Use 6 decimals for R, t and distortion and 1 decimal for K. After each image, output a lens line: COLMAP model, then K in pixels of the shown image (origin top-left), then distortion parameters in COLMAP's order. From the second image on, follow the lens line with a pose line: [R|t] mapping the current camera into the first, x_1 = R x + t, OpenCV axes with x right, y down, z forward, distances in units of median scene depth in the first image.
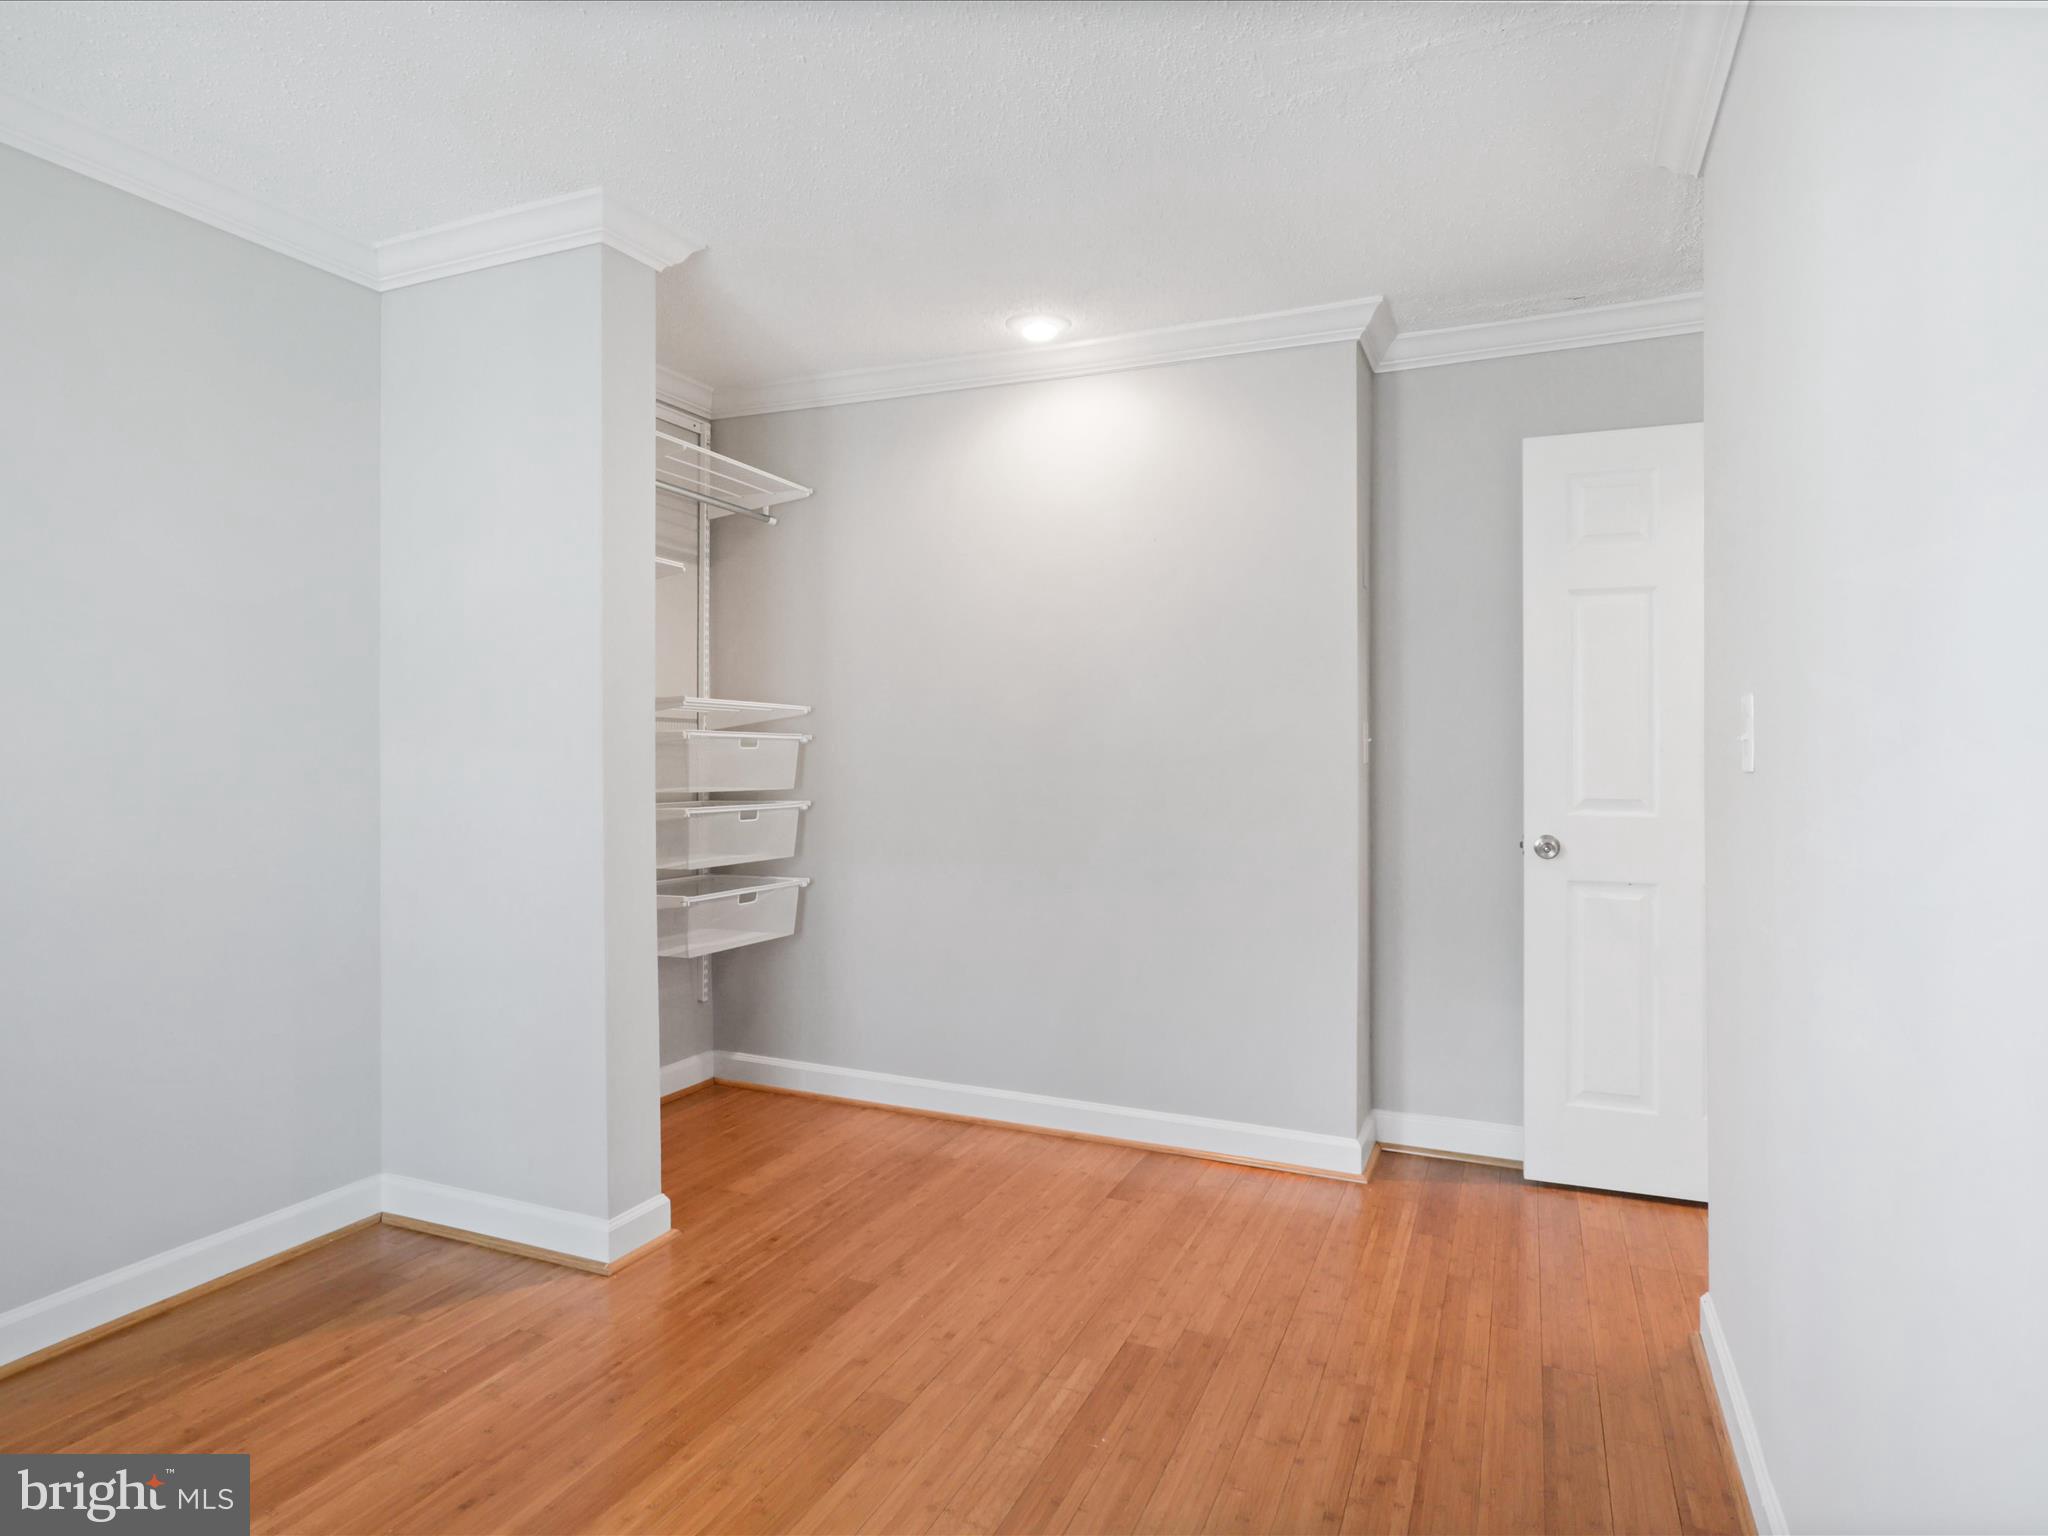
lens RADIAL K [[1155.2, 0, 1022.7], [0, 1155.2, 760.3], [0, 0, 1]] dist [-0.028306, 0.020484]
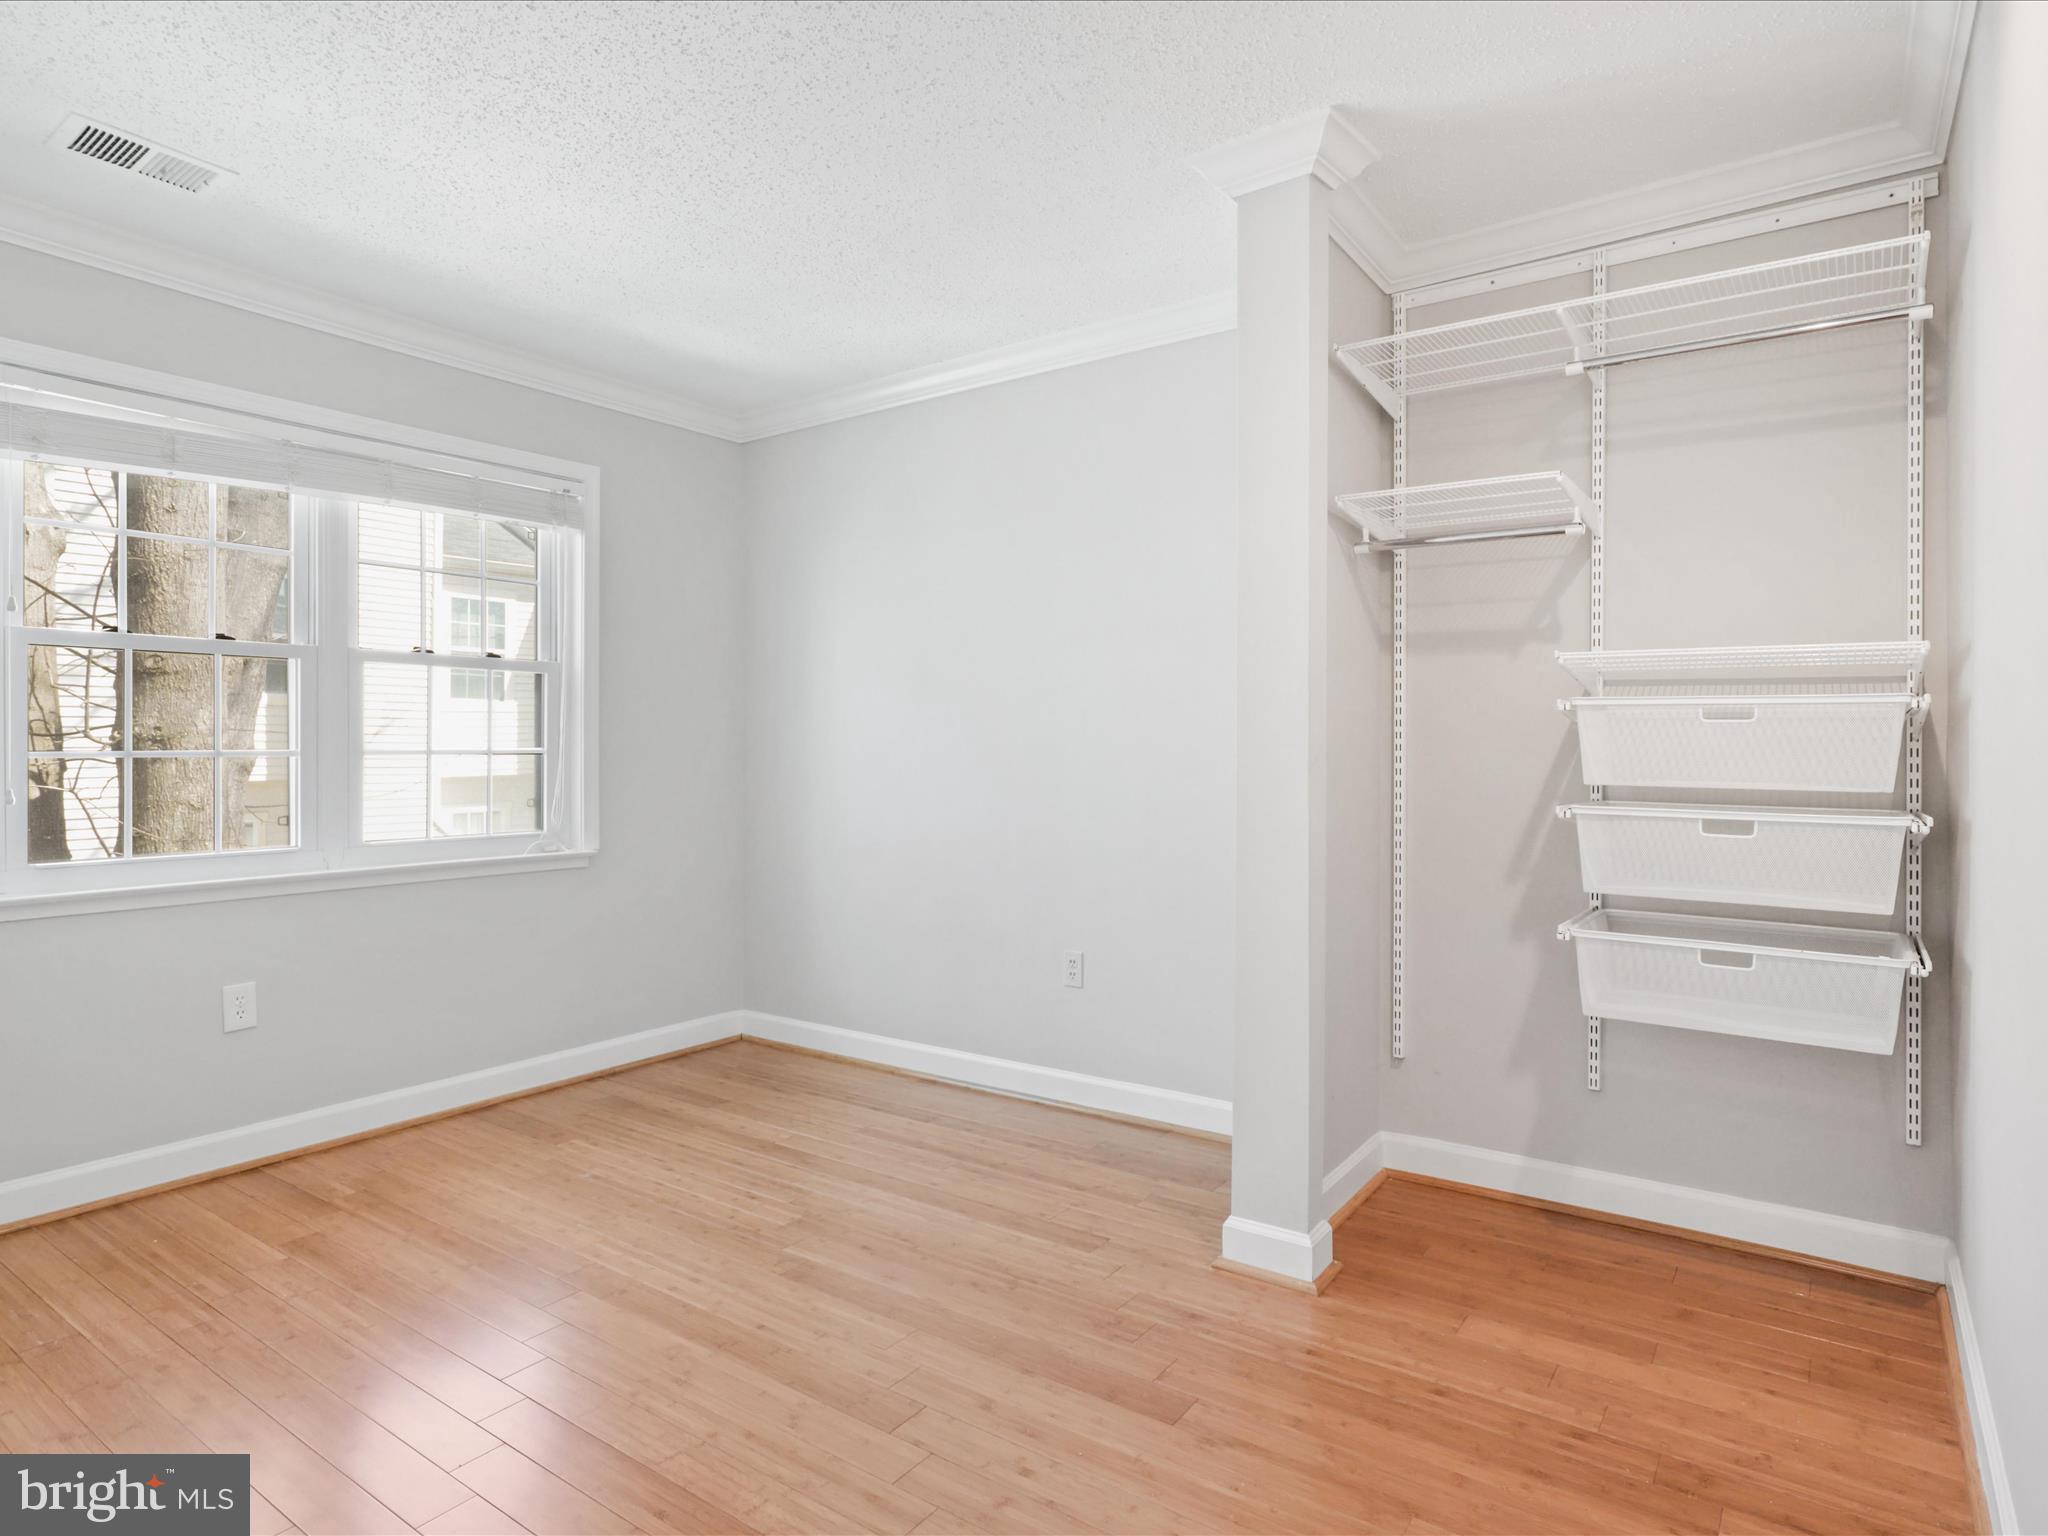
lens RADIAL K [[1155.2, 0, 1031.6], [0, 1155.2, 760.7], [0, 0, 1]] dist [-0.028306, 0.020484]
pose [[-0.202978, 0.010005, -0.979132, 0.686718], [-0.010726, 0.999865, 0.012441, 0.011988], [0.979125, 0.013028, -0.202843, 1.154246]]
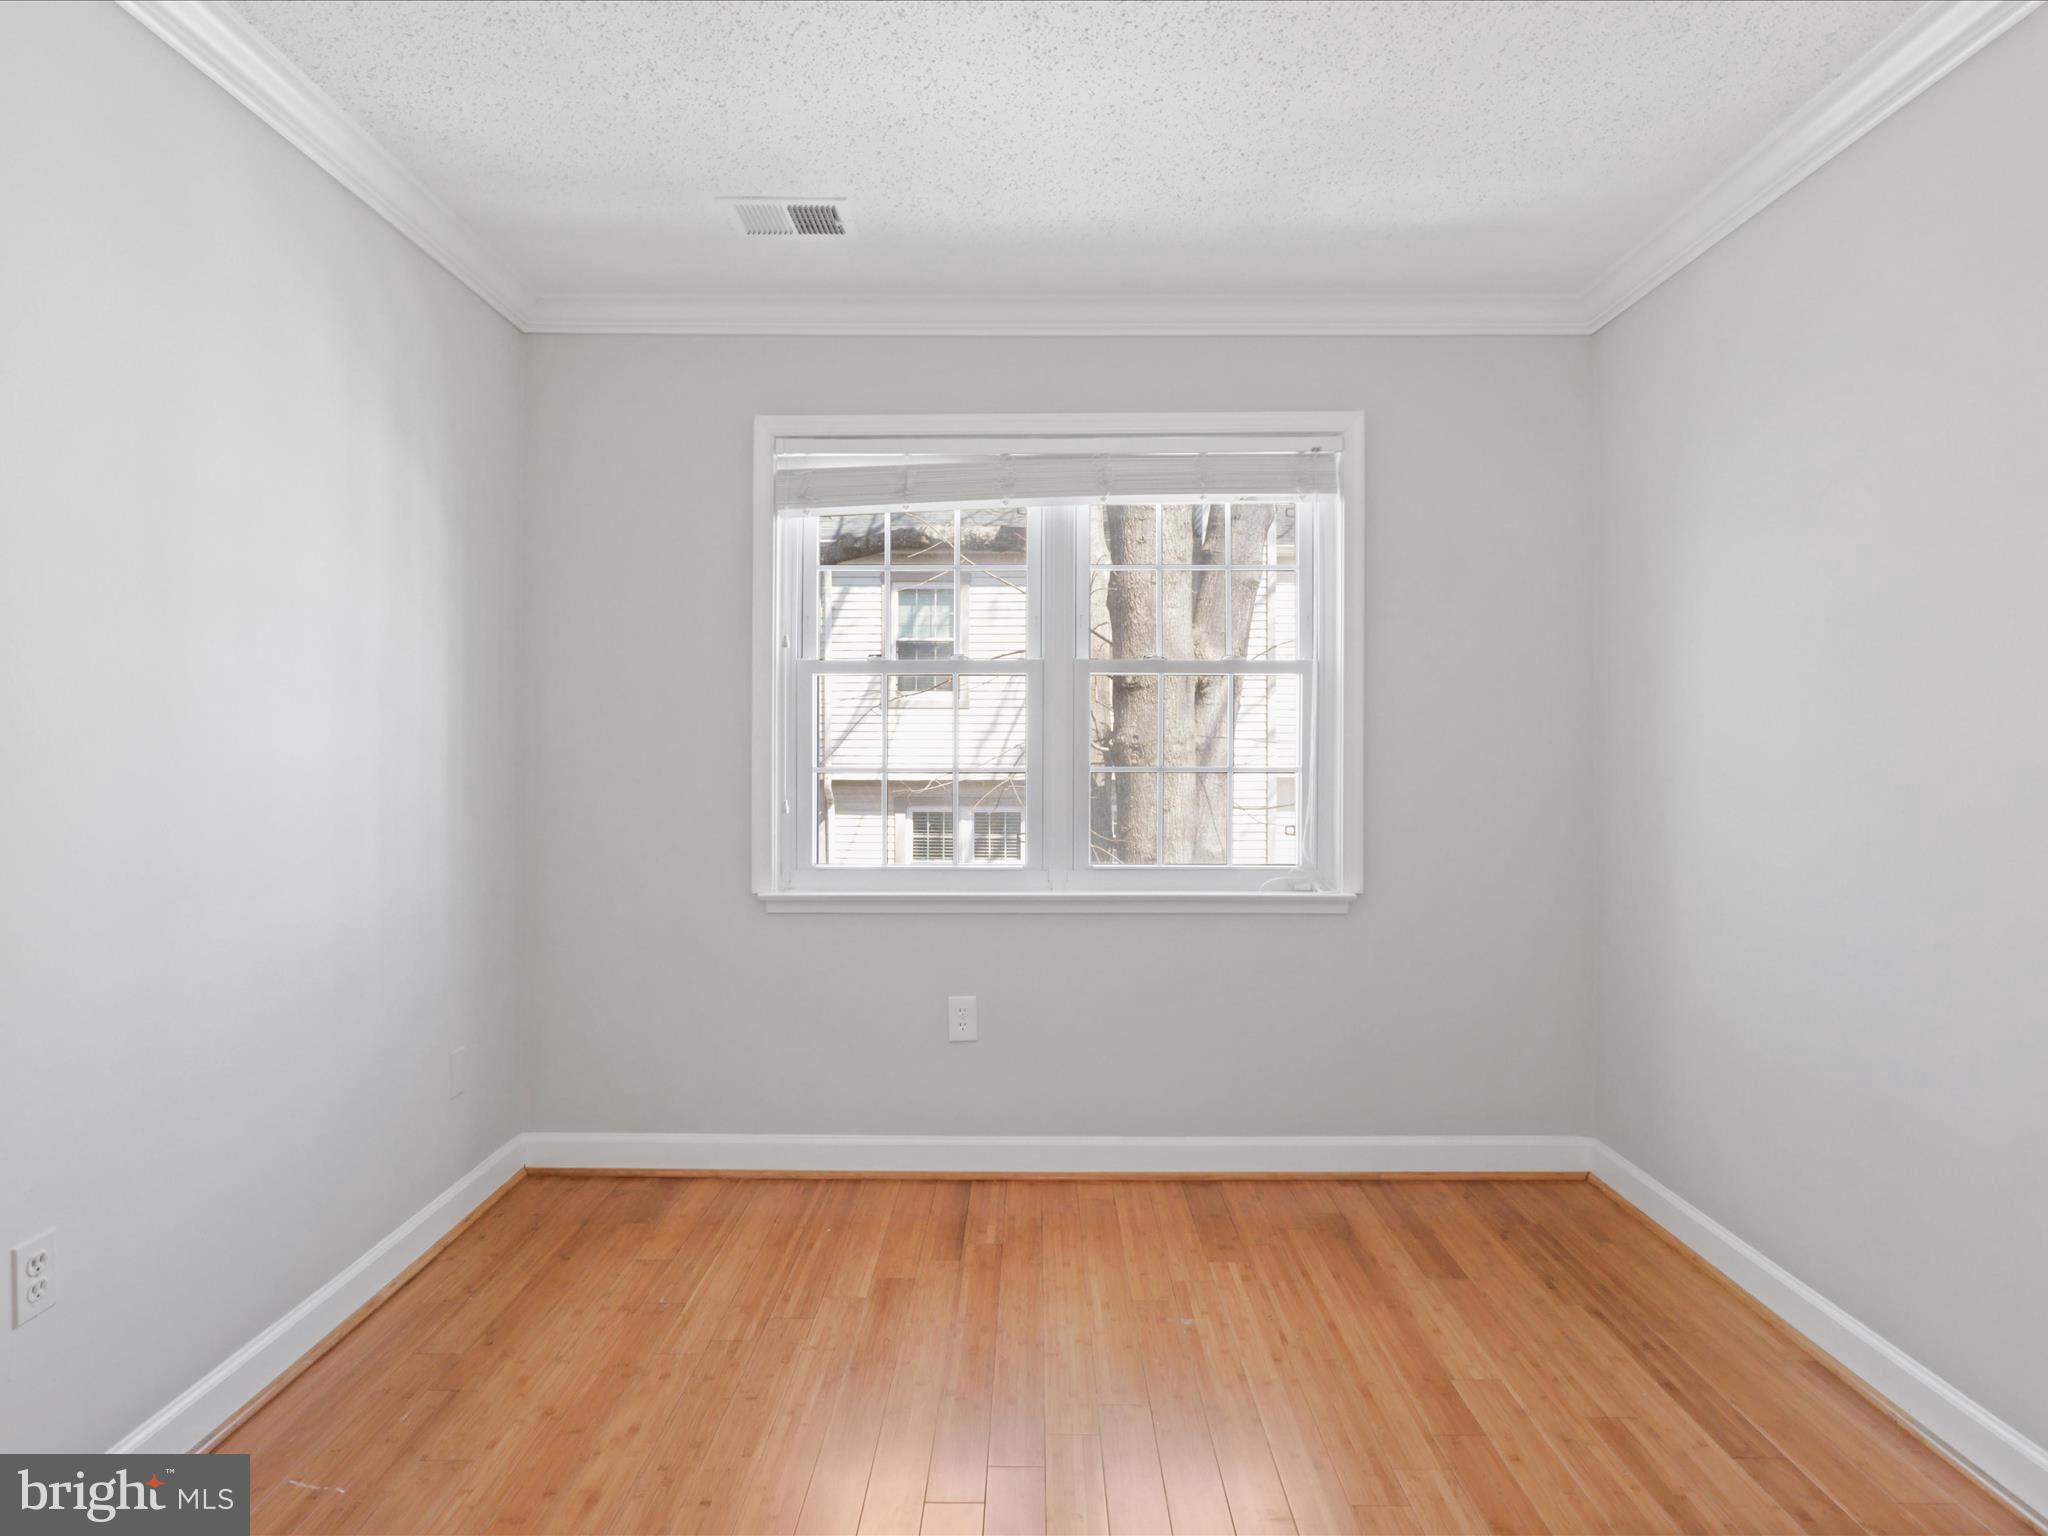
lens RADIAL K [[1155.2, 0, 1016.9], [0, 1155.2, 751.8], [0, 0, 1]] dist [-0.028306, 0.020484]
pose [[-0.920235, 0.000616, -0.391366, 0.054102], [-0.006587, 0.999833, 0.017062, -0.015458], [0.391311, 0.018279, -0.920077, 1.265372]]
